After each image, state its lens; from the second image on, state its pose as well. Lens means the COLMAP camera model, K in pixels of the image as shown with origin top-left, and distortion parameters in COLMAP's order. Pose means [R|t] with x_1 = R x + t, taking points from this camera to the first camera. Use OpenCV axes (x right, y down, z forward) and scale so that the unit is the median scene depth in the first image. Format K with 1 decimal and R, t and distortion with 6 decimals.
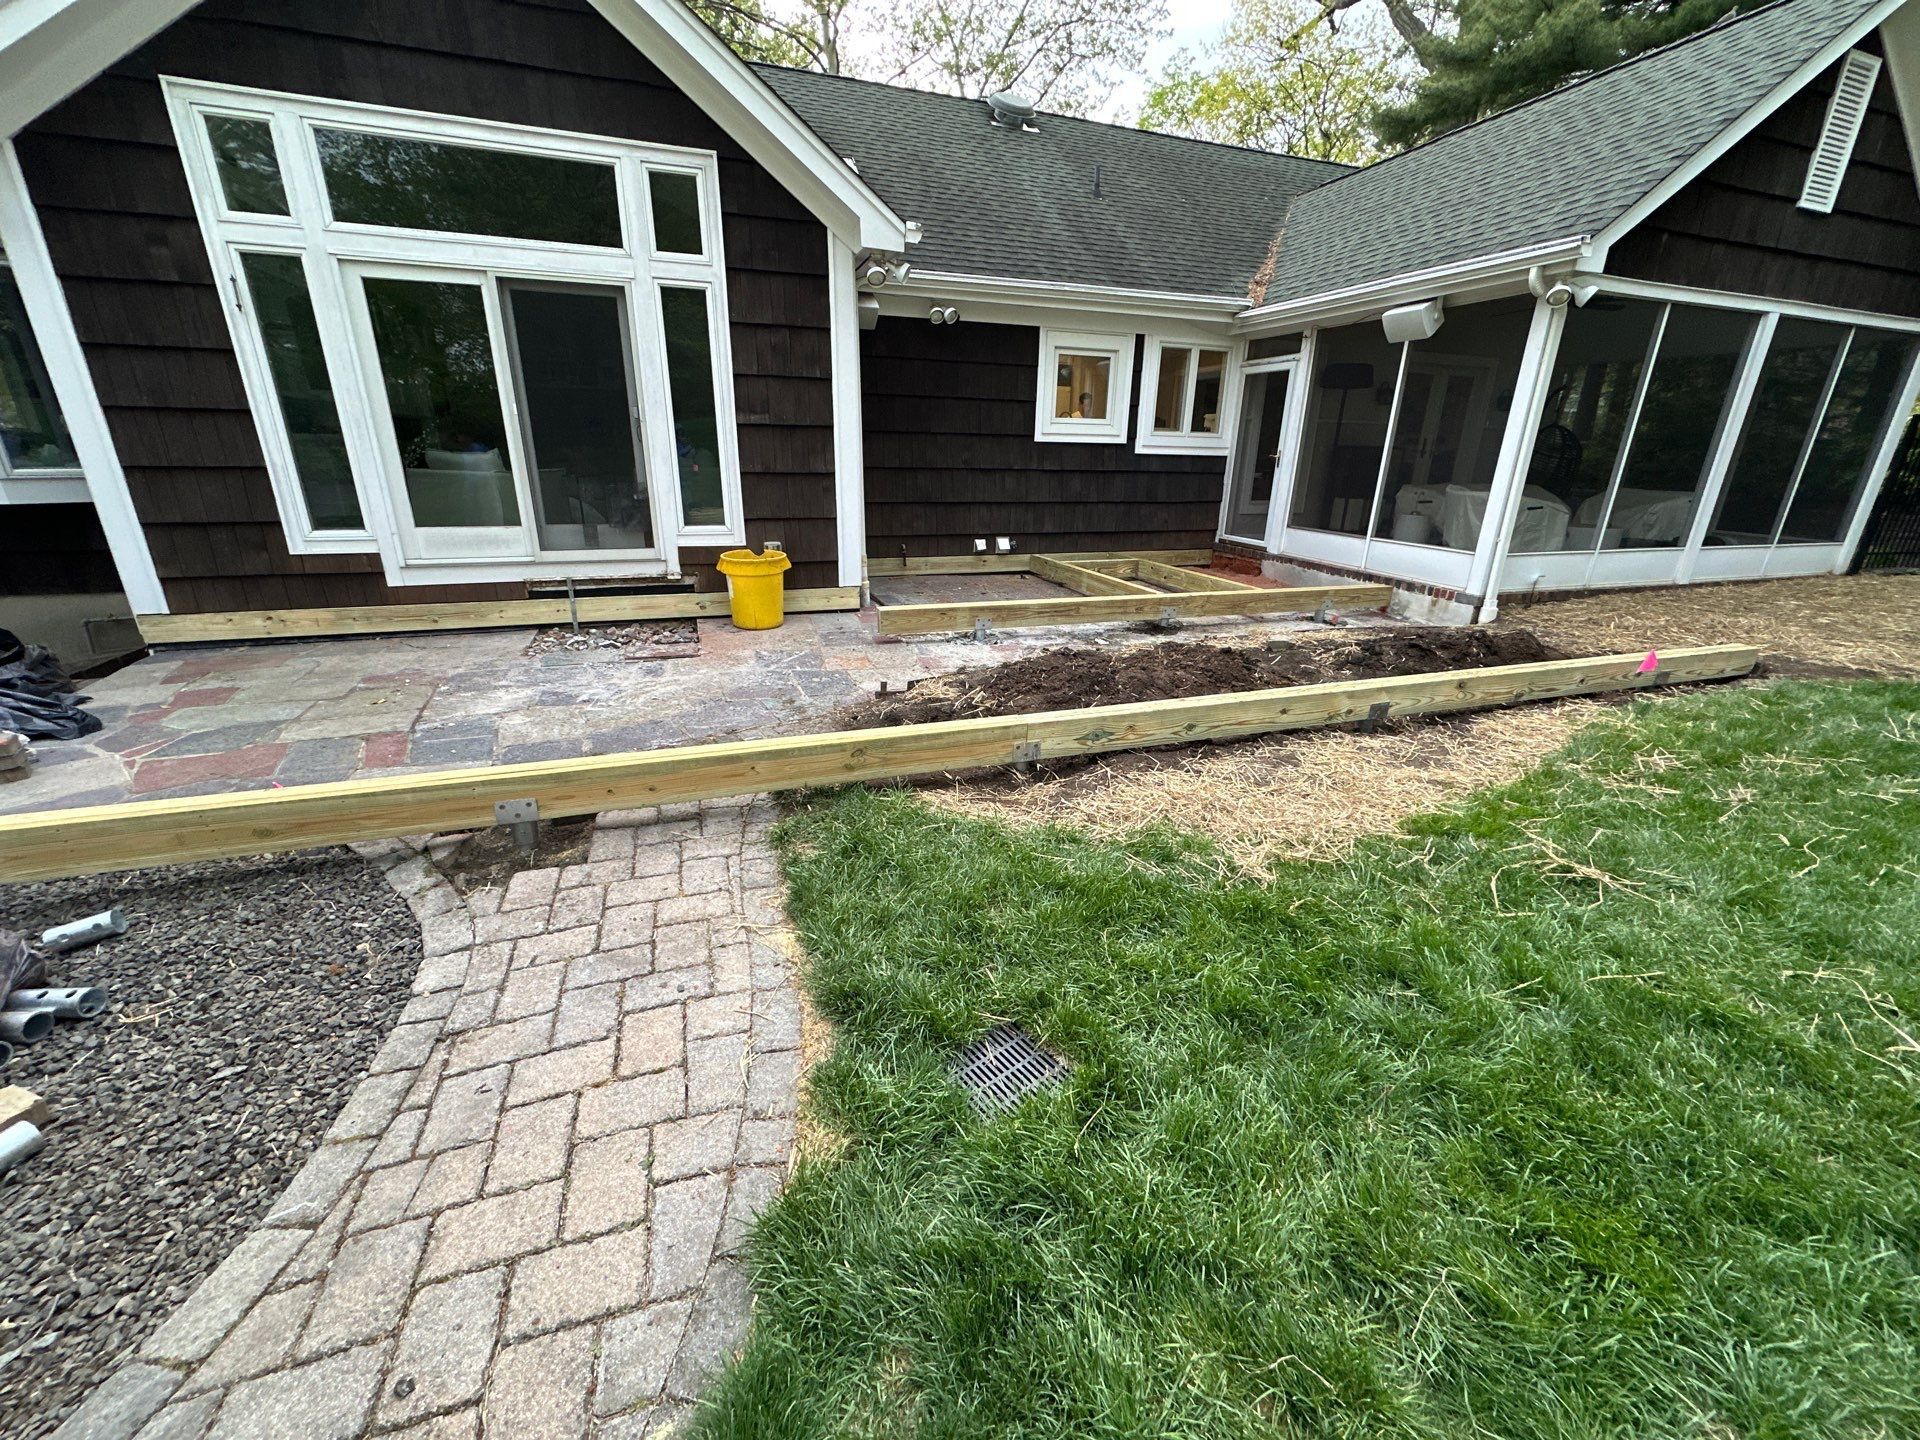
lens RADIAL K [[762.0, 0, 960.7], [0, 762.0, 718.0], [0, 0, 1]] dist [-0.003598, 0.000506]
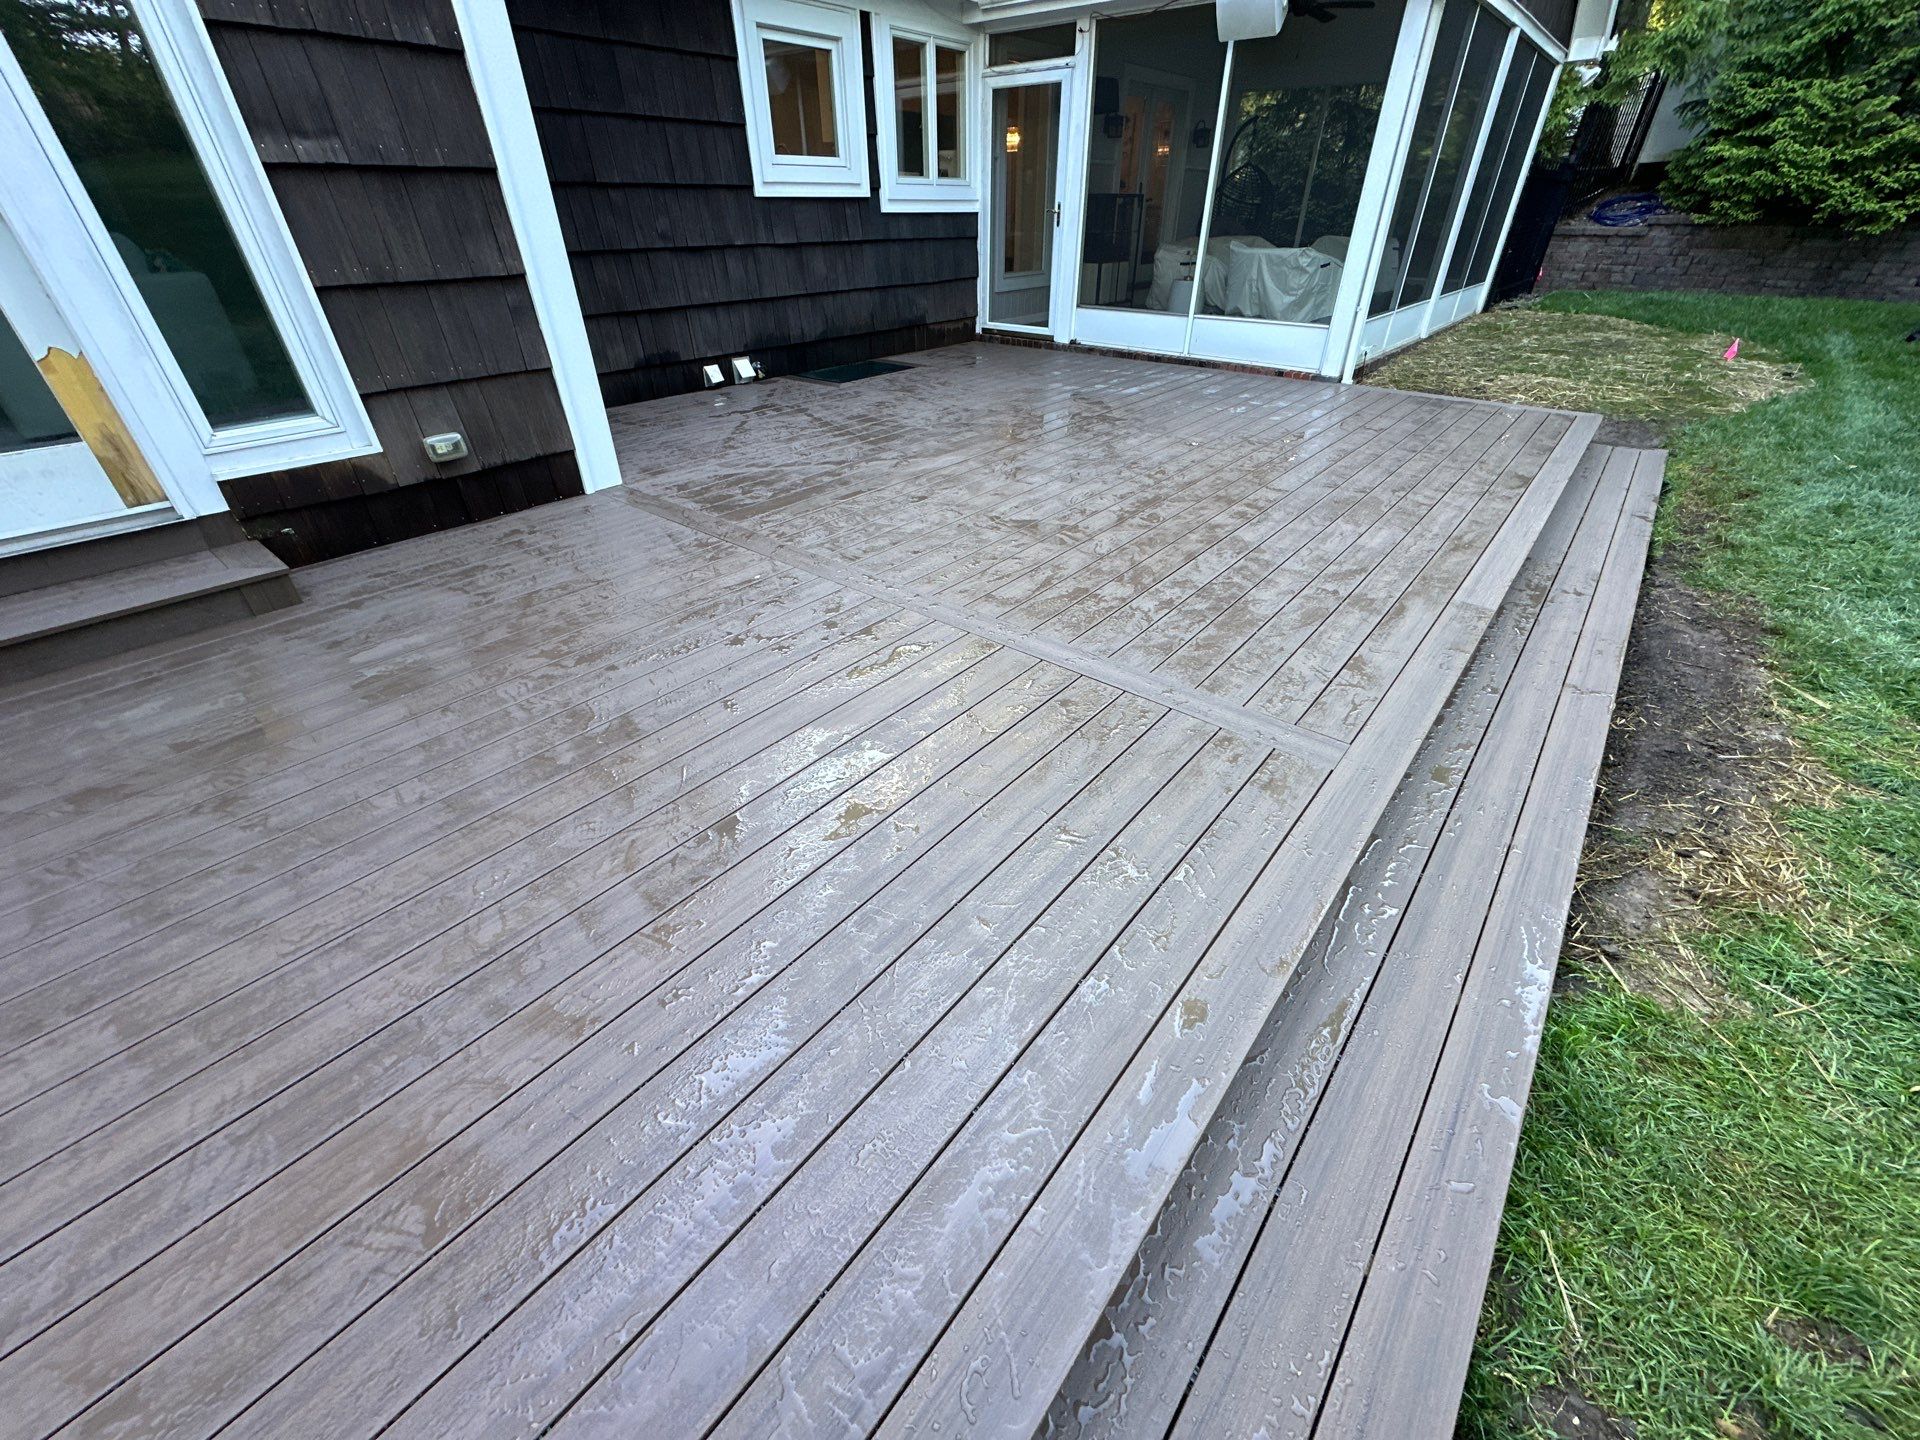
lens RADIAL K [[762.0, 0, 961.3], [0, 762.0, 718.7], [0, 0, 1]] dist [-0.003598, 0.000506]
pose [[0.856812, -0.306785, 0.414435, -0.223139], [0.192782, 0.936052, 0.294351, -0.141112], [-0.478235, -0.172308, 0.861163, 0.382927]]
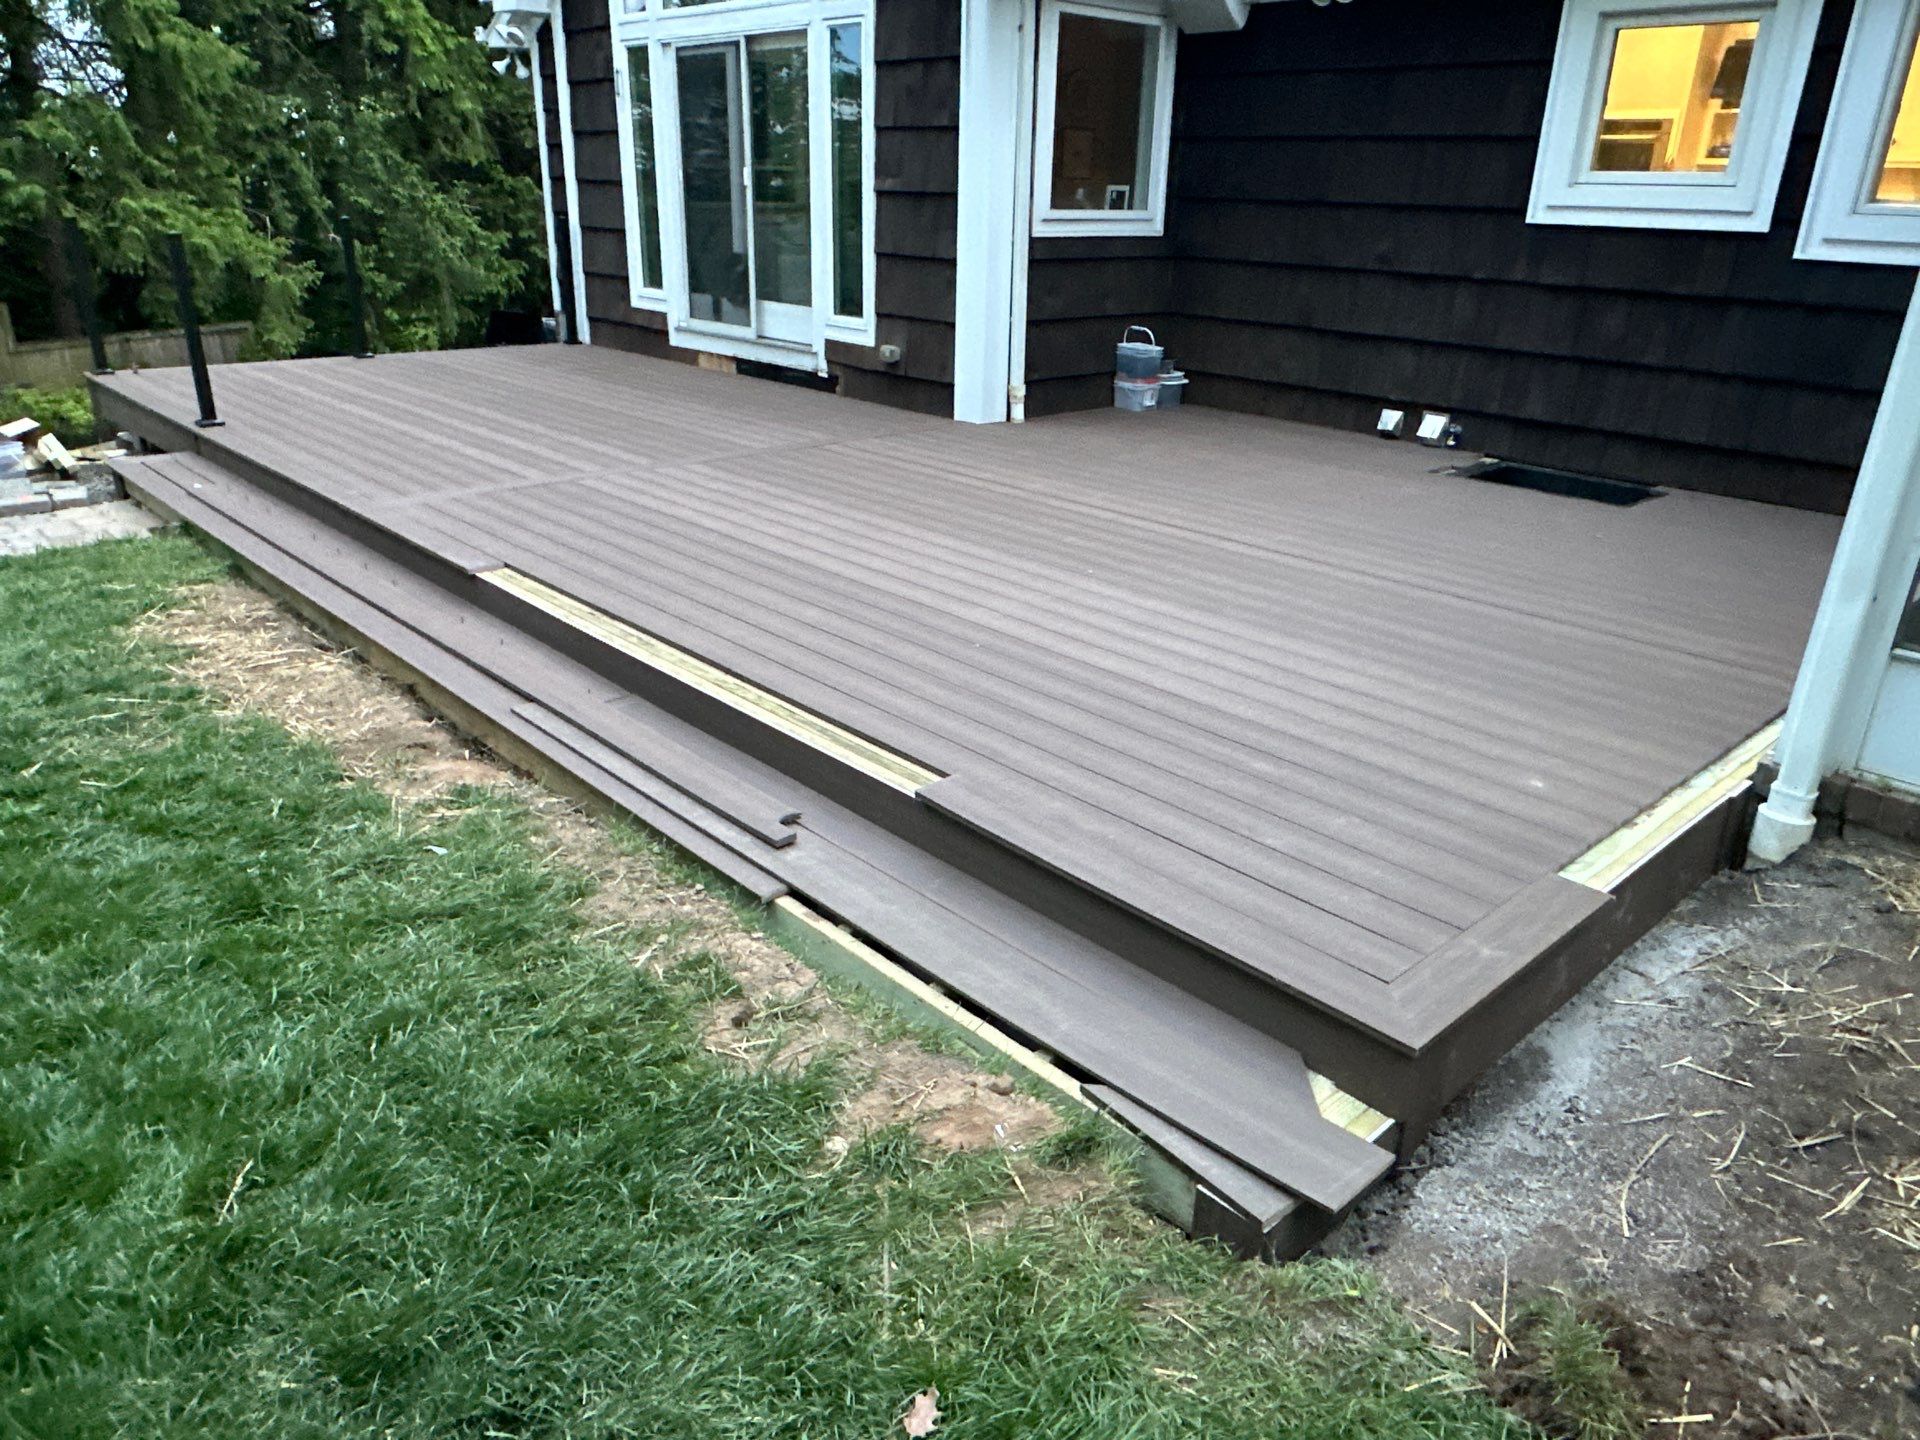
lens RADIAL K [[1312.8, 0, 960.2], [0, 1312.8, 714.2], [0, 0, 1]] dist [-0.005185, 0.001848]
pose [[0.401321, 0.336213, -0.851999, 1.048867], [-0.322718, 0.922447, 0.212001, -0.196002], [0.857201, 0.189875, 0.478699, 0.510665]]
